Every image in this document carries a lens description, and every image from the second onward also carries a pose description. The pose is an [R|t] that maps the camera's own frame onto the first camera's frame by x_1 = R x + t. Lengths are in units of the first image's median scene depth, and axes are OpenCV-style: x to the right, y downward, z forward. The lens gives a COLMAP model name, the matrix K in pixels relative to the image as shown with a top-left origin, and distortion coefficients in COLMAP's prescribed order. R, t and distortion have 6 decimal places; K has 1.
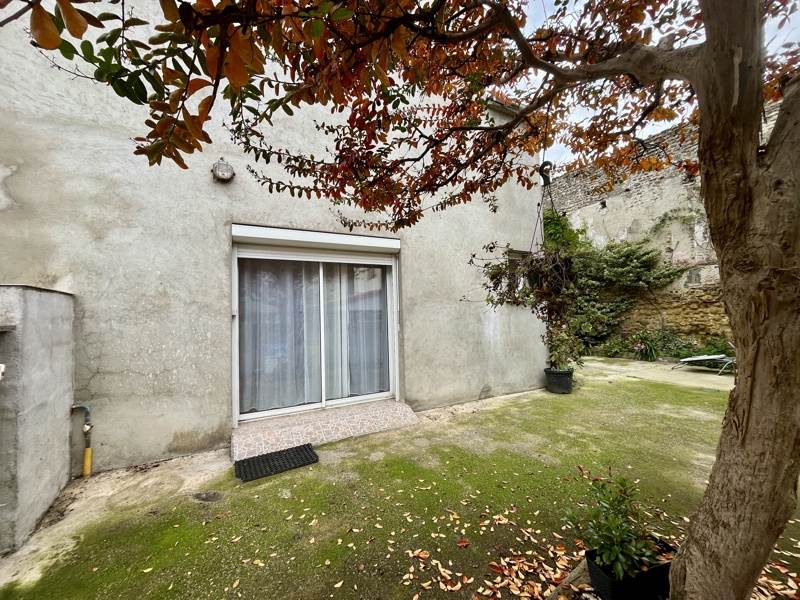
lens RADIAL K [[322.6, 0, 399.8], [0, 322.6, 302.9], [0, 0, 1]] dist [-0.001786, -0.000079]
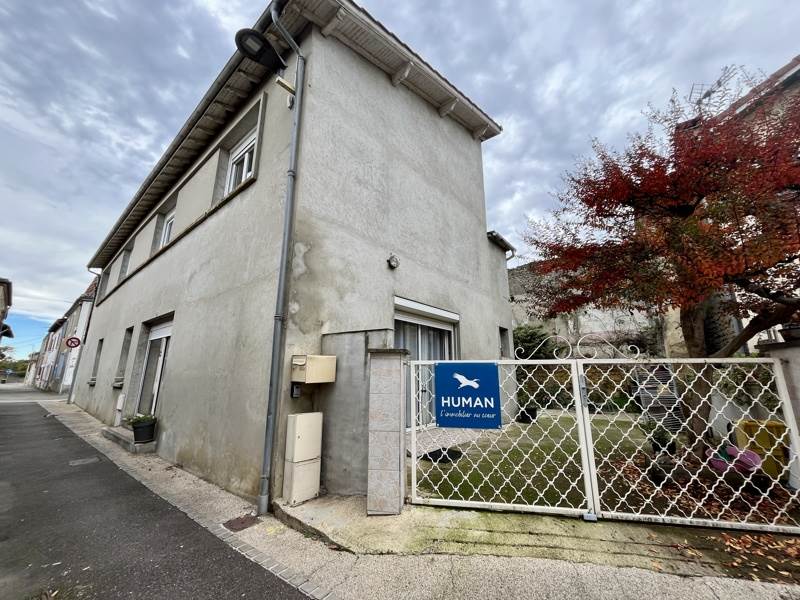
lens RADIAL K [[322.6, 0, 399.4], [0, 322.6, 300.8], [0, 0, 1]] dist [-0.001786, -0.000079]
pose [[0.921616, 0.119200, 0.369345, -1.212458], [-0.042102, 0.976757, -0.210175, 0.105782], [-0.385813, 0.178150, 0.905213, -0.417659]]
